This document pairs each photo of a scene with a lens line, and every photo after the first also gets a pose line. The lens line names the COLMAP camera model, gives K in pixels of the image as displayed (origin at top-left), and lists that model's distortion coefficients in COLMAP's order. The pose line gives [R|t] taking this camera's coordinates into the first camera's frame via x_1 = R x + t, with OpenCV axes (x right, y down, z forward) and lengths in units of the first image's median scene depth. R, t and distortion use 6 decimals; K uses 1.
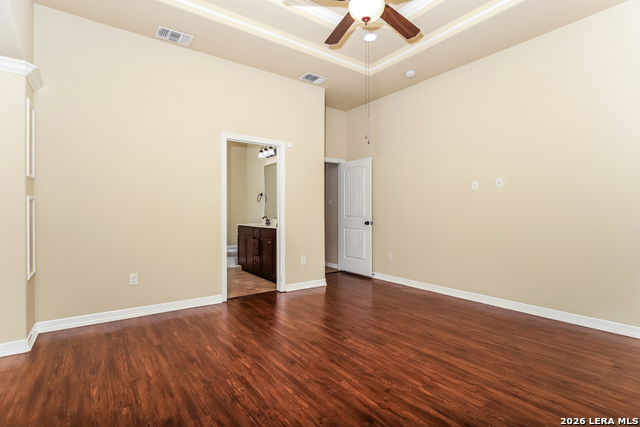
lens RADIAL K [[329.3, 0, 319.1], [0, 329.3, 212.7], [0, 0, 1]] dist [0.000318, -0.000032]
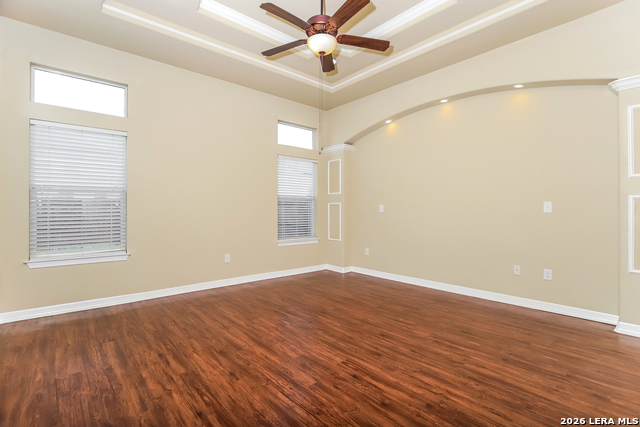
lens RADIAL K [[302.8, 0, 321.1], [0, 302.8, 209.5], [0, 0, 1]] dist [0.001885, 0.000427]
pose [[-0.995476, -0.000062, -0.095014, 0.238985], [0.000079, 0.999999, -0.001474, -0.001013], [0.095014, -0.001474, -0.995475, 2.000478]]
